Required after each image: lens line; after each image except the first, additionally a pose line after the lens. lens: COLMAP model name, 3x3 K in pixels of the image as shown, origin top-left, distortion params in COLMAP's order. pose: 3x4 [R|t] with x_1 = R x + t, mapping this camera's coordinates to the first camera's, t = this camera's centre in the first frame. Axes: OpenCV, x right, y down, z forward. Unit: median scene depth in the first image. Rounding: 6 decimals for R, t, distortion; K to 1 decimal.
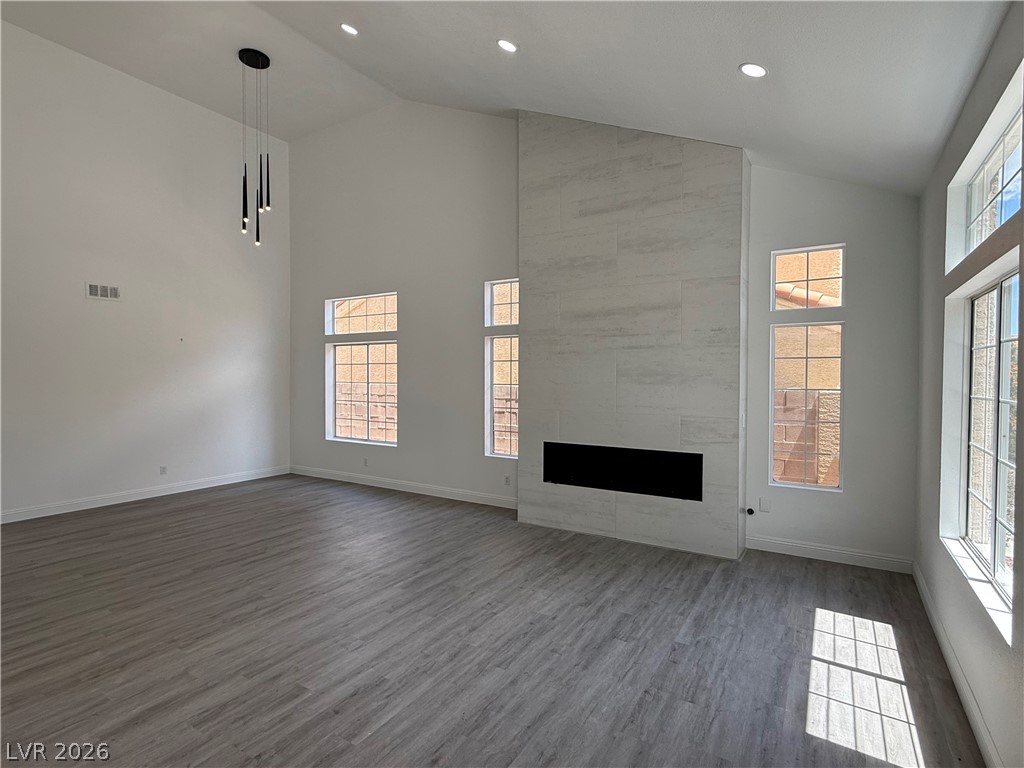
lens RADIAL K [[507.1, 0, 512.0], [0, 507.1, 384.0], [0, 0, 1]] dist [-0.000003, 0.000287]
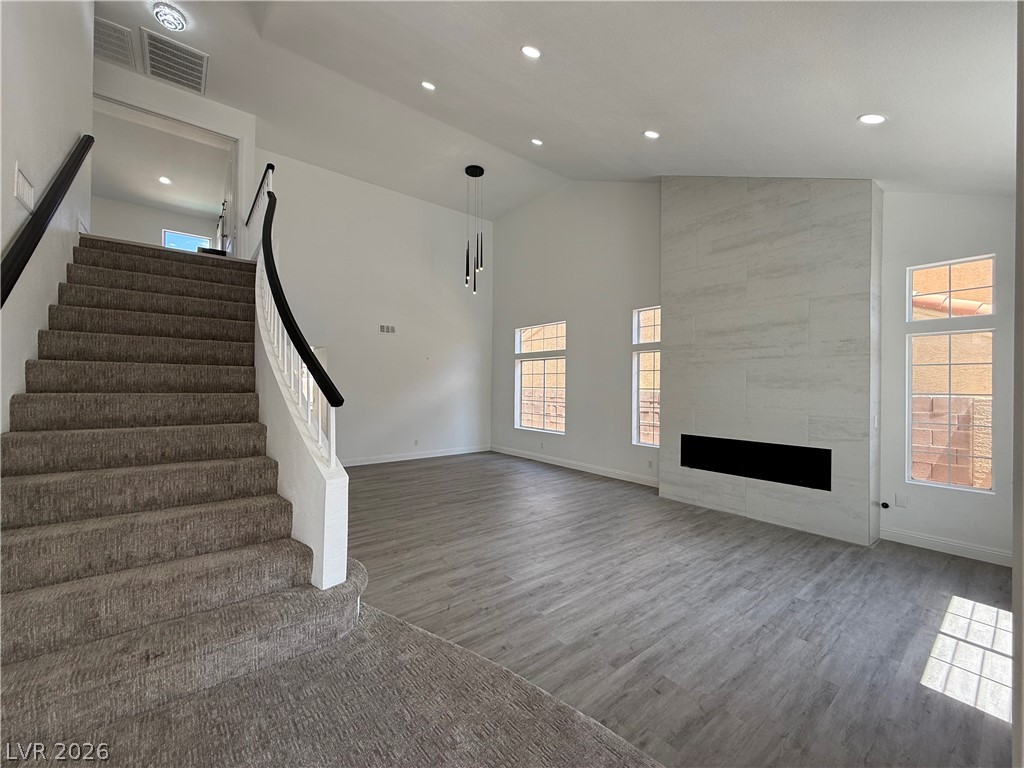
lens RADIAL K [[408.7, 0, 512.0], [0, 408.7, 384.0], [0, 0, 1]] dist [0.002024, -0.000198]
pose [[0.942591, 0.004173, -0.333924, 0.006096], [-0.012304, 0.999677, -0.022240, 0.020114], [0.333724, 0.025072, 0.942337, -0.110938]]
